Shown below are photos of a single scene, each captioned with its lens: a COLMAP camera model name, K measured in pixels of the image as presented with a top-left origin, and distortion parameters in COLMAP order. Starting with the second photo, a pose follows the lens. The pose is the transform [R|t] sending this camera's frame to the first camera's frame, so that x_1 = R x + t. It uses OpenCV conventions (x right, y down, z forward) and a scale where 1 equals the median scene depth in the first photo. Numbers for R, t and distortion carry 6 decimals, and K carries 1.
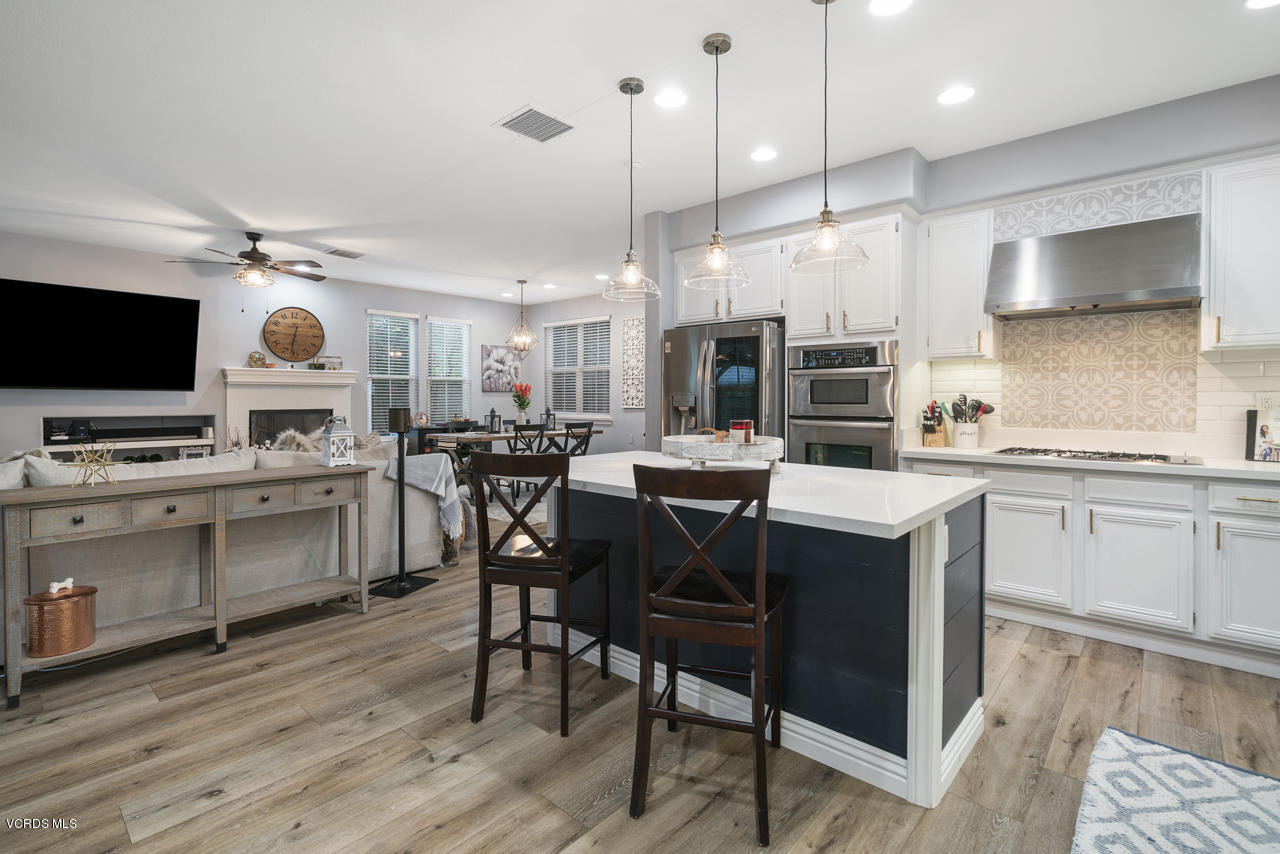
lens RADIAL K [[586.8, 0, 635.9], [0, 586.8, 407.2], [0, 0, 1]] dist [-0.013251, 0.006276]
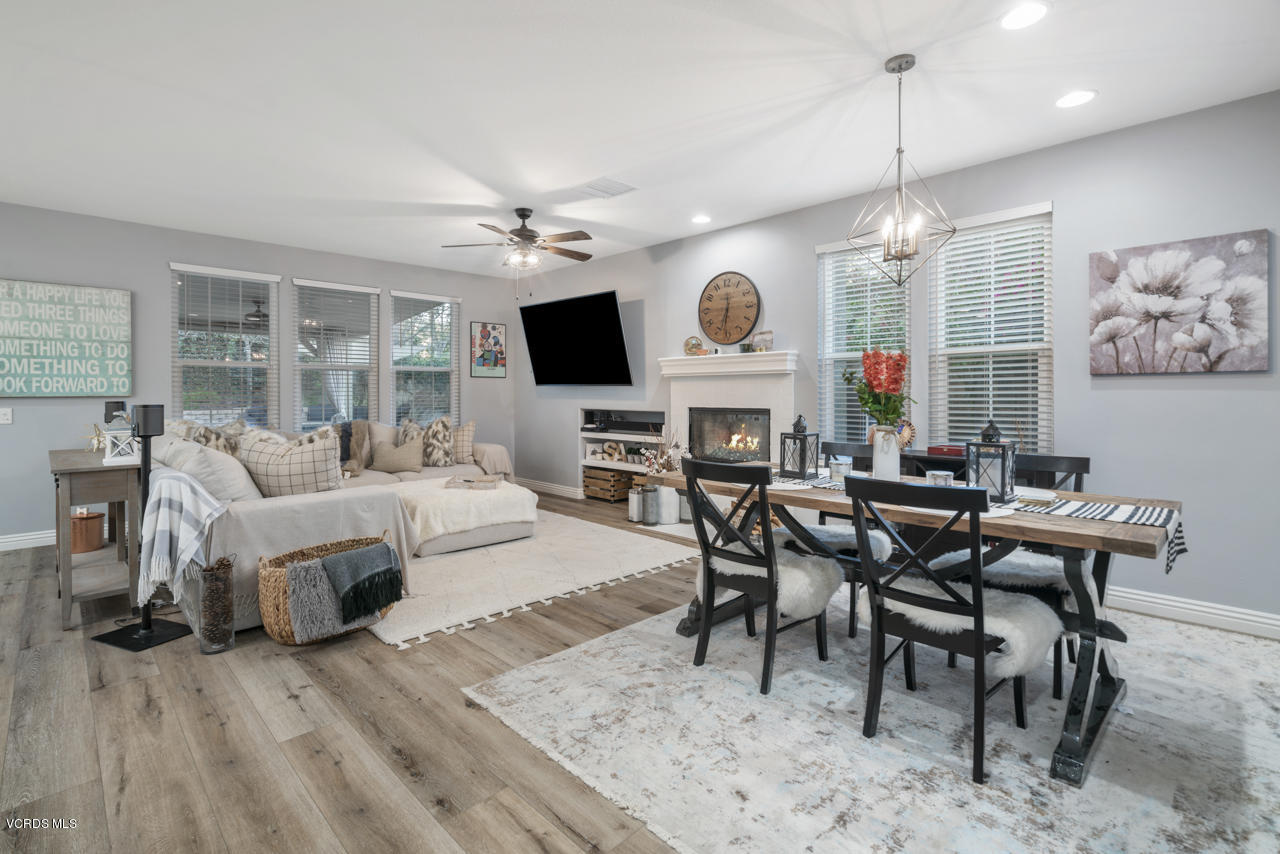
lens RADIAL K [[586.8, 0, 627.1], [0, 586.8, 399.5], [0, 0, 1]] dist [-0.013251, 0.006276]
pose [[-0.063226, 0.009723, -0.997952, 0.196454], [-0.016015, 0.999814, 0.010756, -0.014204], [0.997871, 0.016662, -0.063058, 1.004666]]
